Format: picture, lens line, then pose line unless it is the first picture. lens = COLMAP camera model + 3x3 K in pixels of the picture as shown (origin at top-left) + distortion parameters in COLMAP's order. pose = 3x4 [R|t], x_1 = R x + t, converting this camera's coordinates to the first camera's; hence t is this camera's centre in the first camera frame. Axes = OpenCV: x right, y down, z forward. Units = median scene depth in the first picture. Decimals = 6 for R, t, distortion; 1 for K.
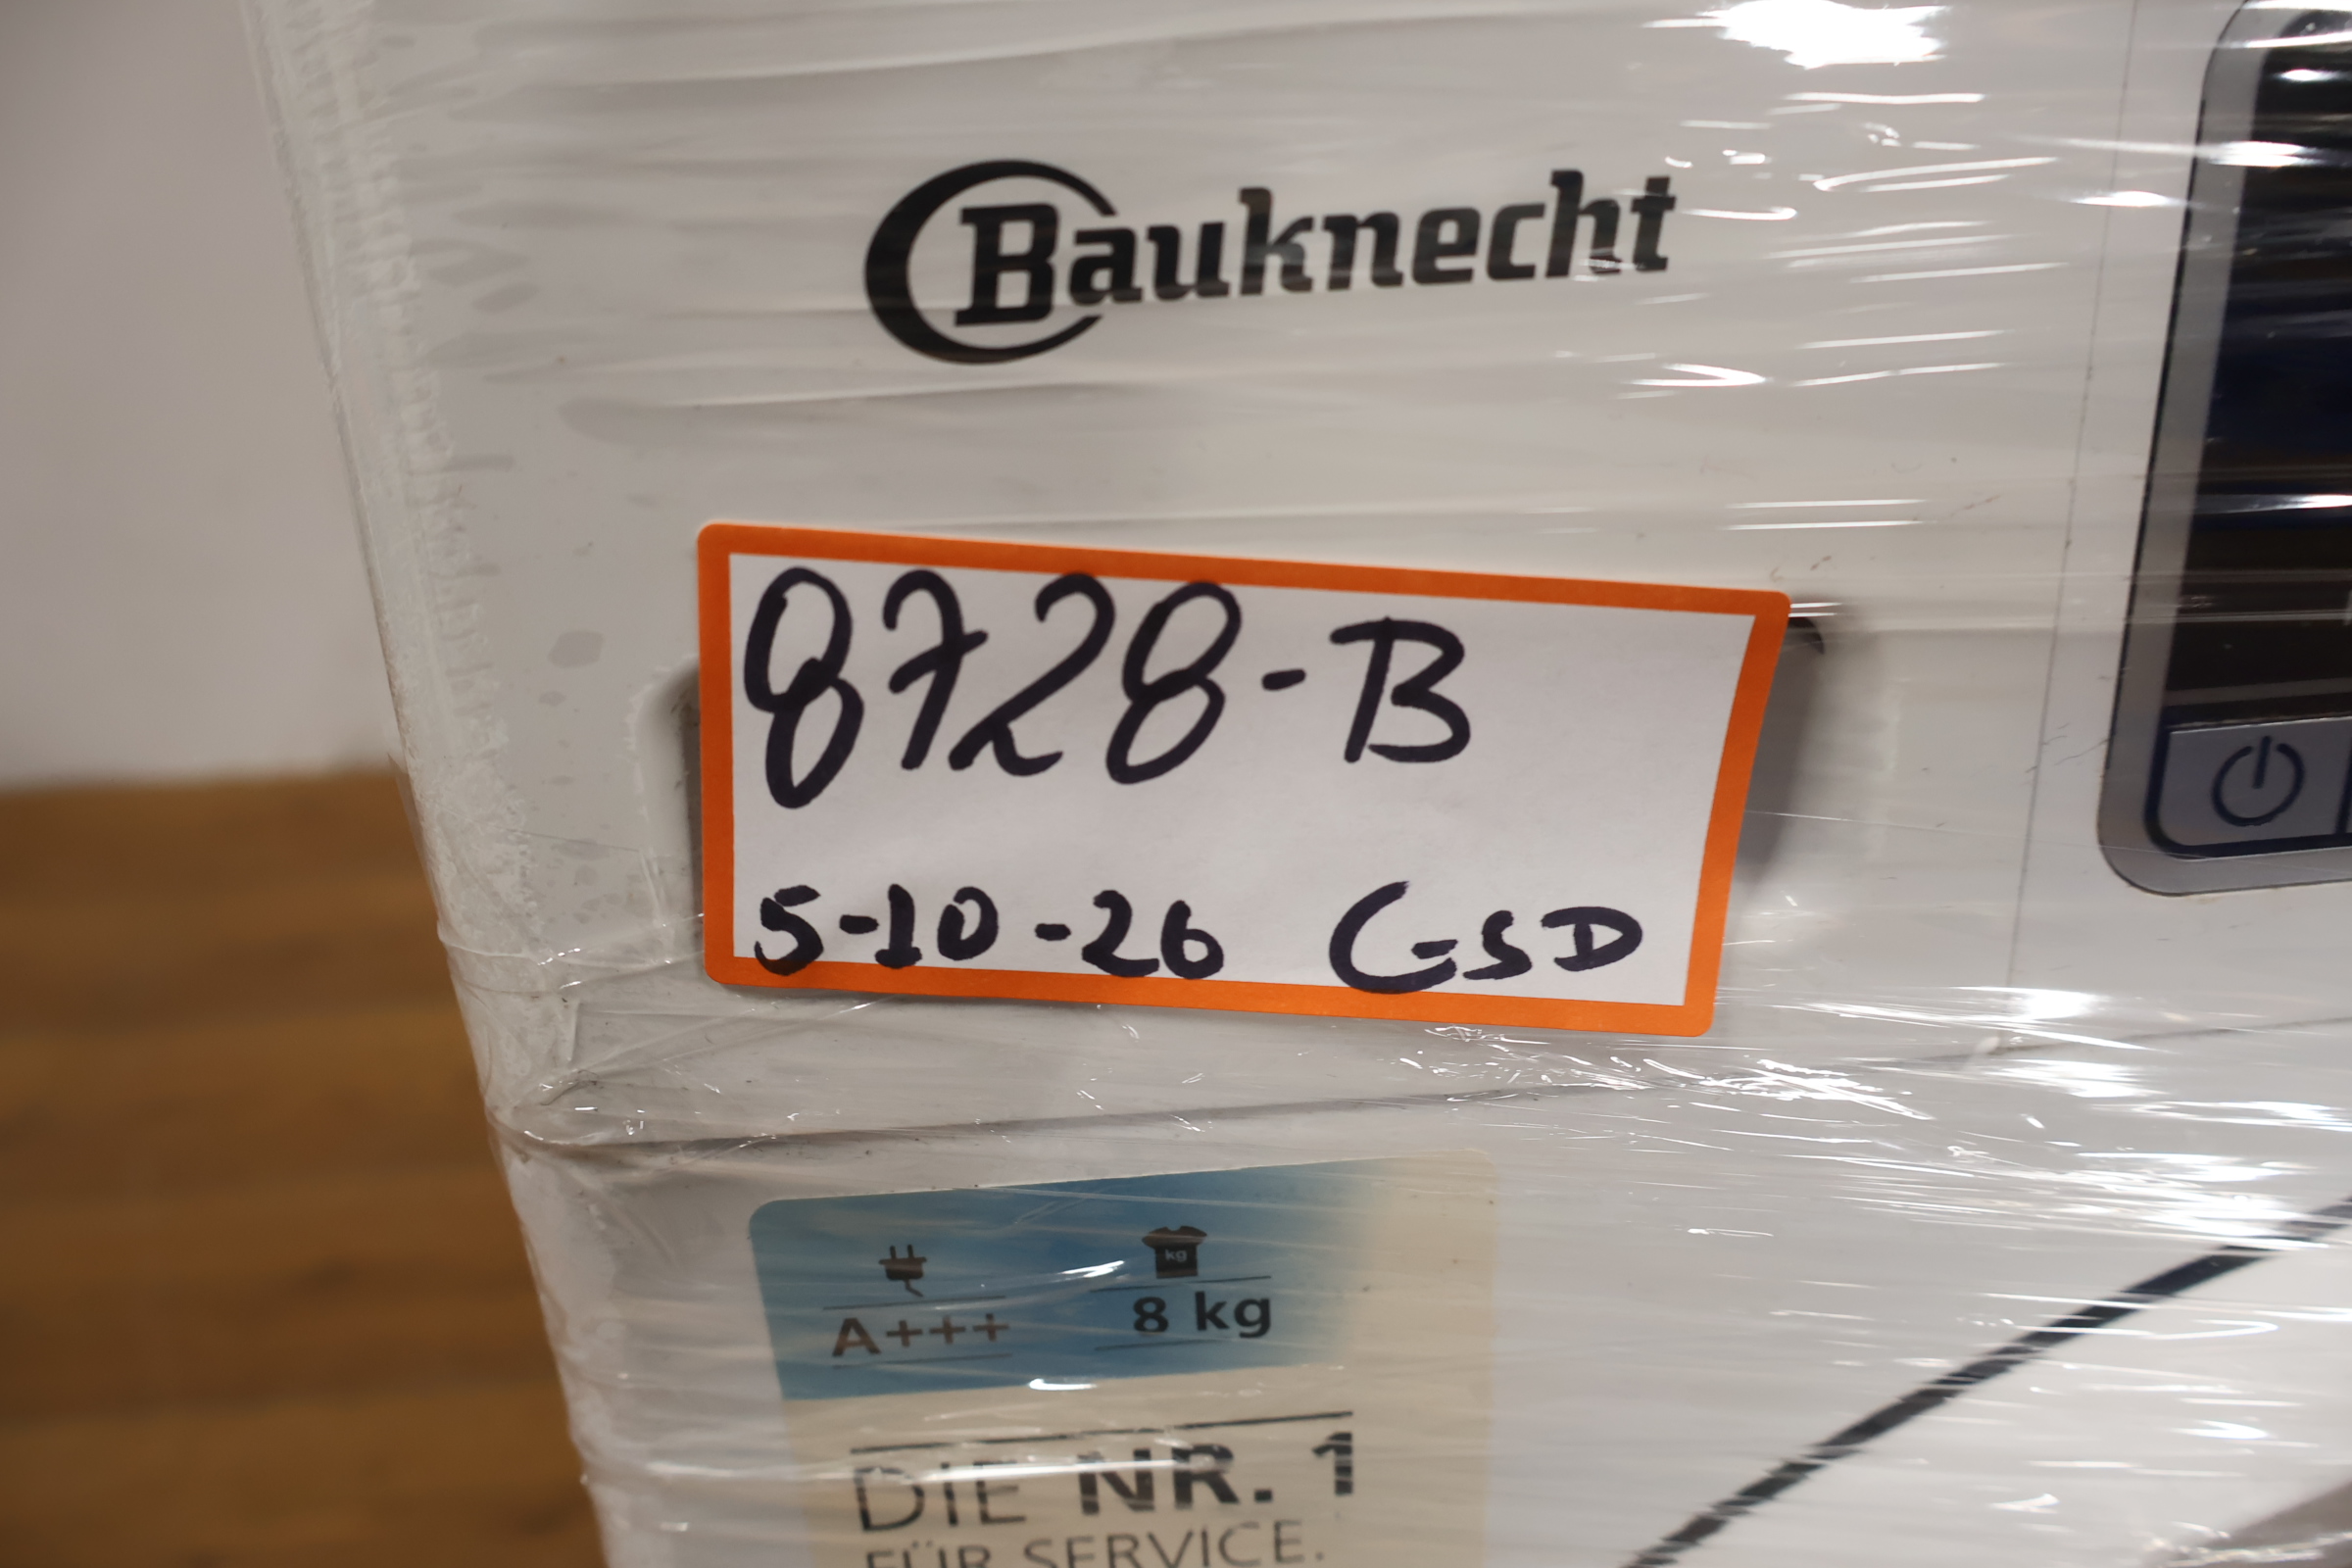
lens RADIAL K [[1979.4, 0, 1179.0], [0, 1979.4, 781.4], [0, 0, 1]] dist [0.012966, 0.002040]
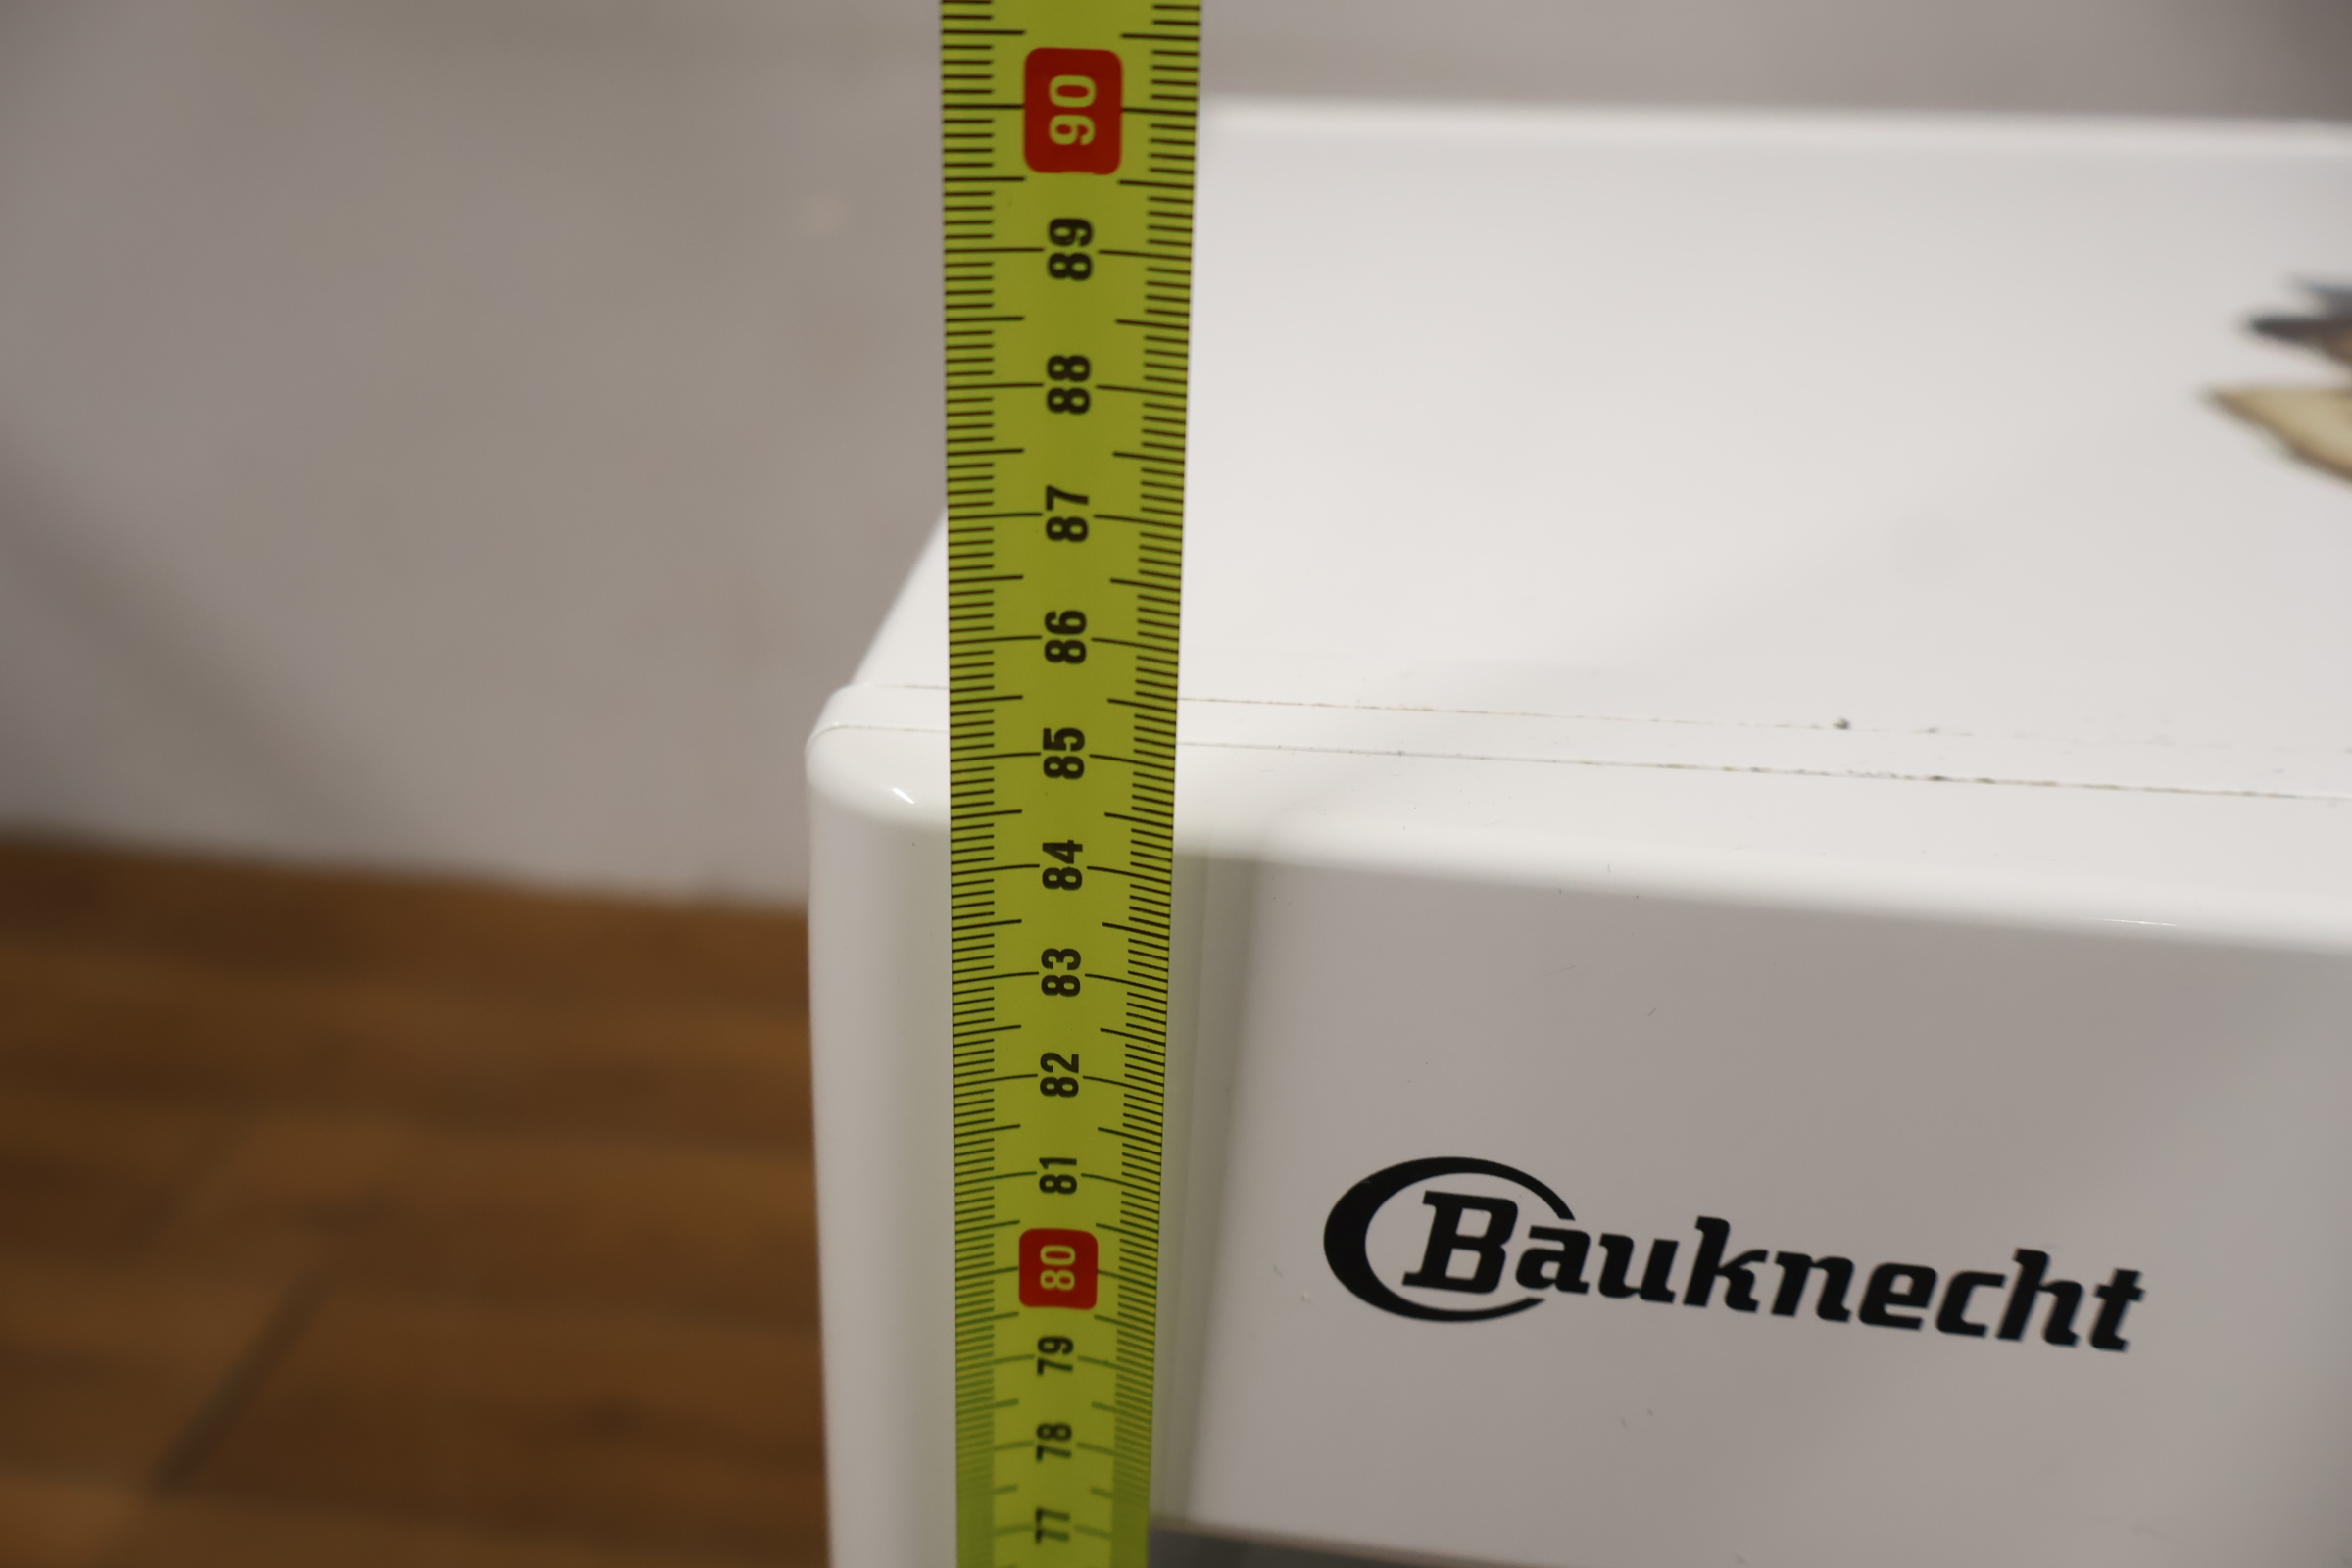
lens RADIAL K [[2006.1, 0, 1184.7], [0, 2006.1, 790.9], [0, 0, 1]] dist [0.010304, -0.001934]
pose [[0.977035, 0.139526, -0.161042, -0.091261], [-0.149944, 0.987197, -0.054403, -0.413391], [0.151390, 0.077301, 0.985447, -0.084930]]
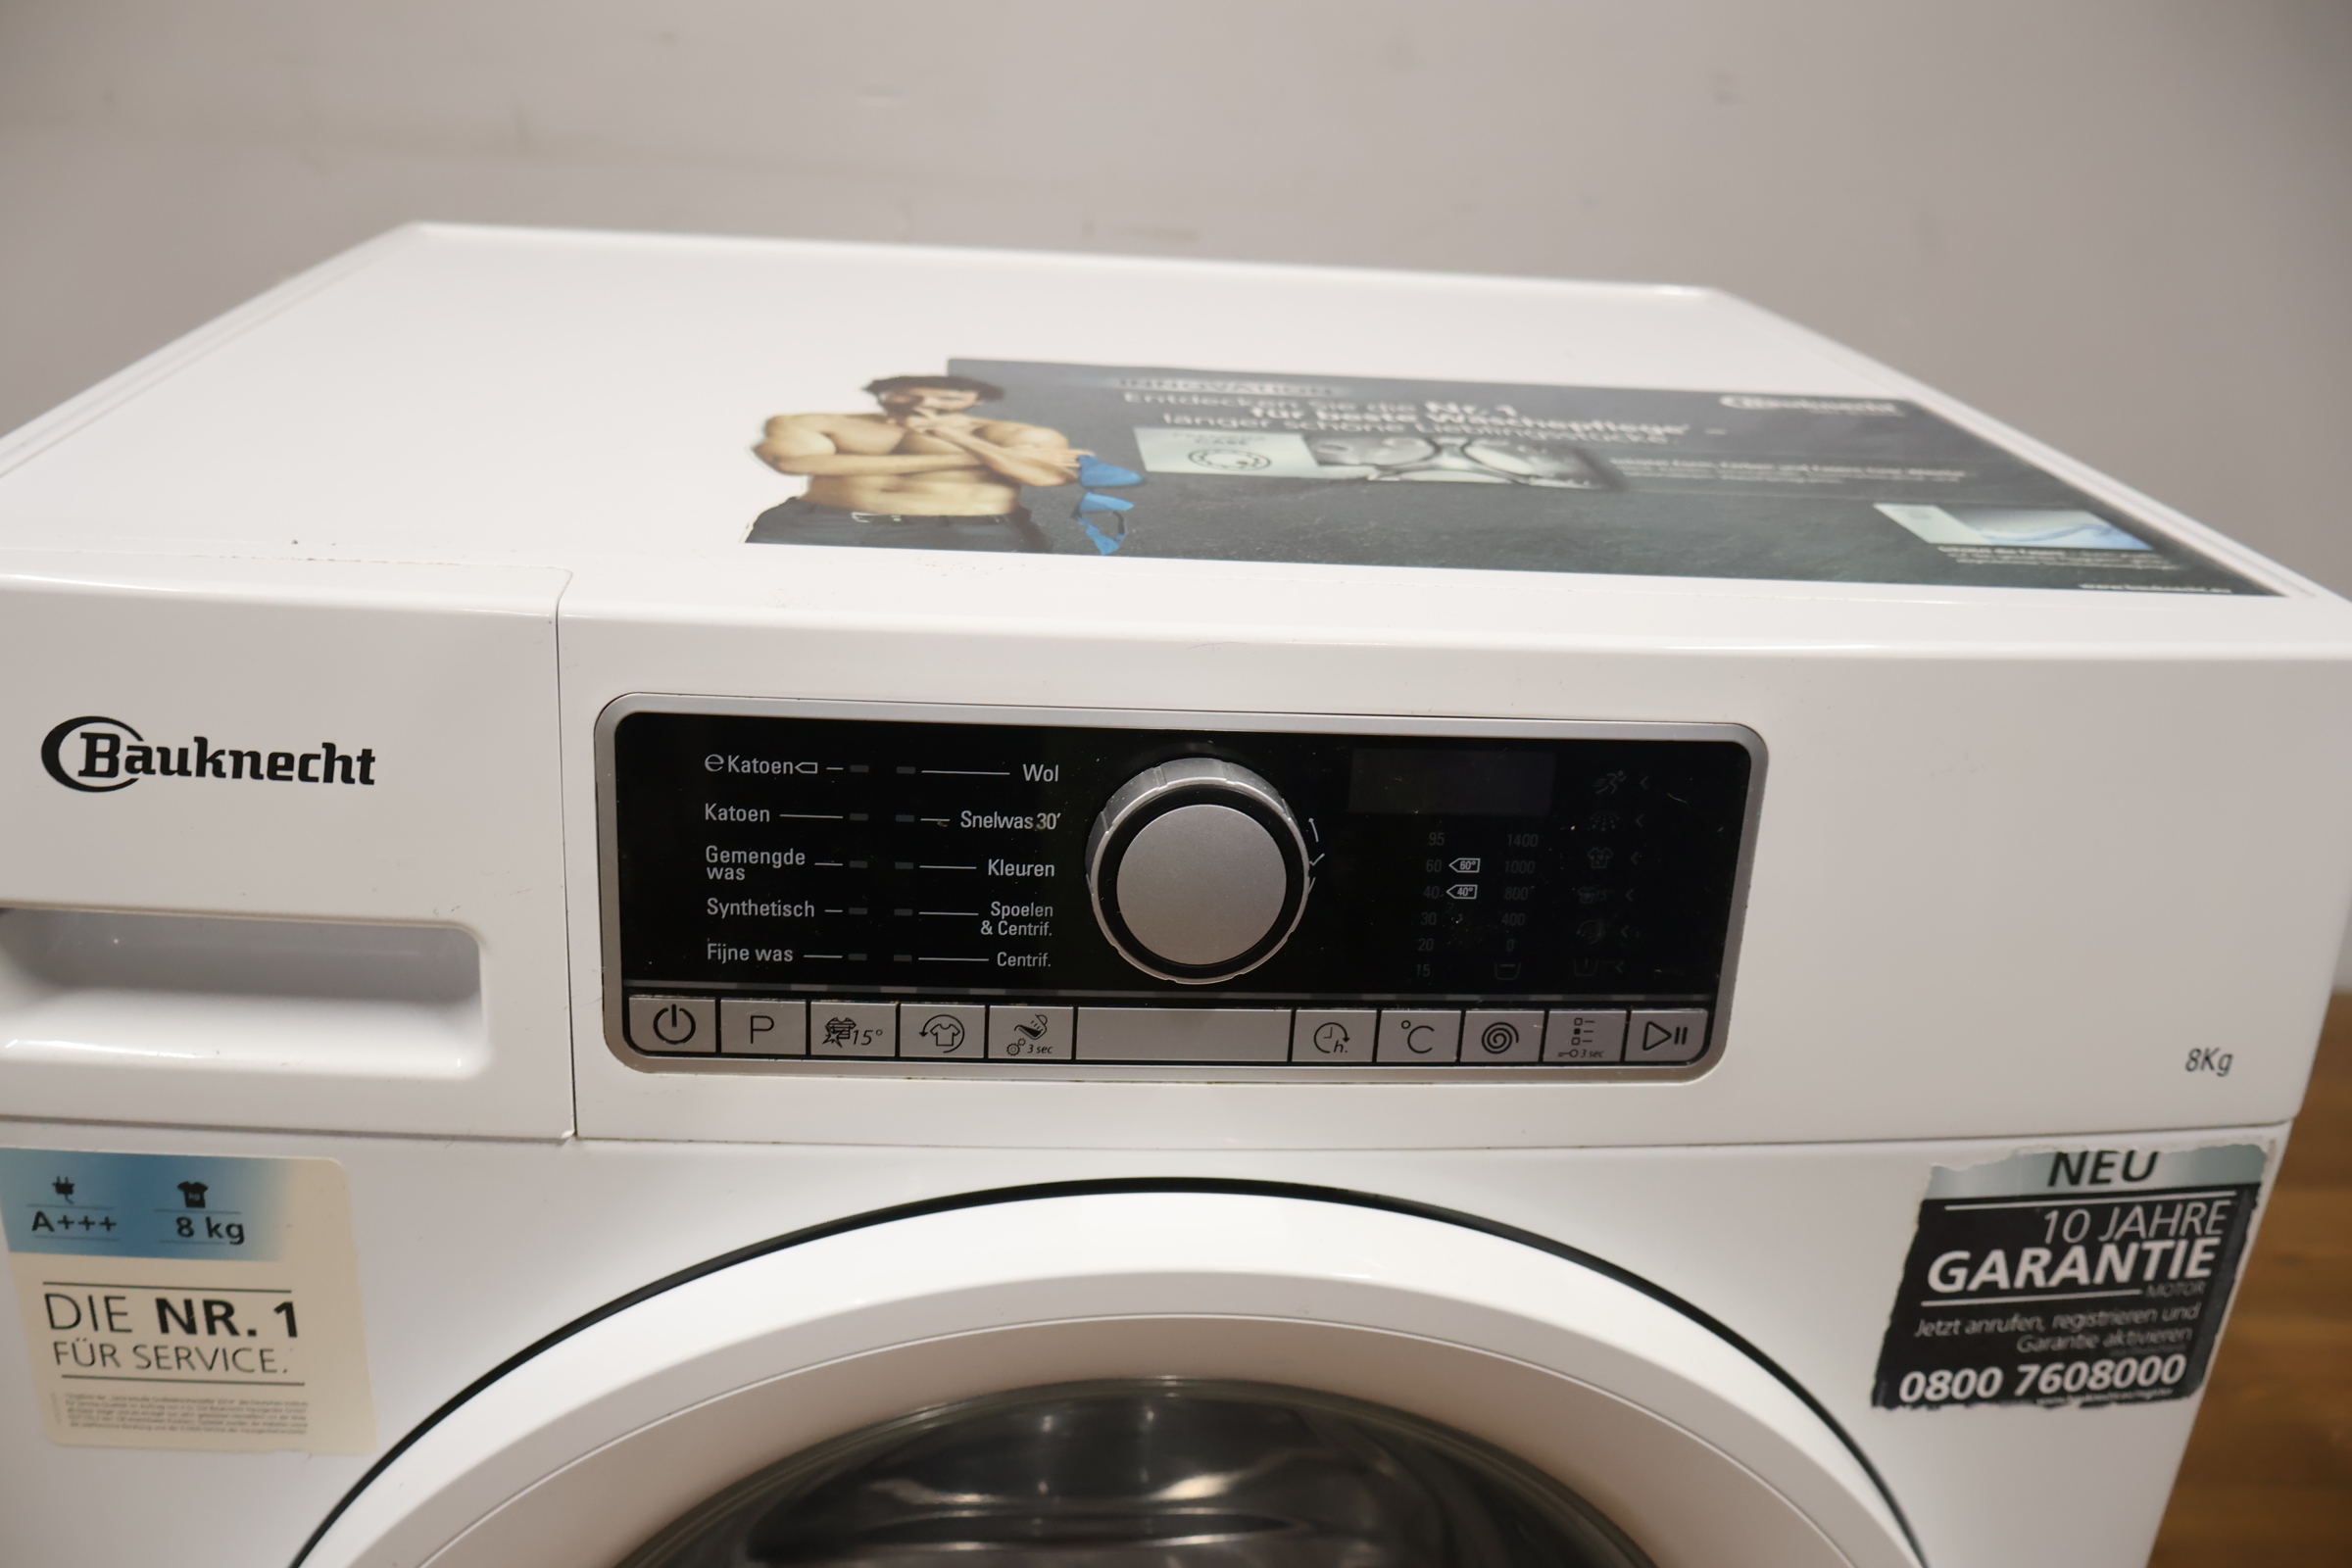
lens RADIAL K [[1988.8, 0, 1168.6], [0, 1988.8, 780.9], [0, 0, 1]] dist [0.005217, -0.003978]
pose [[0.994076, 0.108682, -0.000371, 1.237468], [-0.108064, 0.988044, -0.109963, -0.098658], [-0.011584, 0.109351, 0.993936, -1.477116]]
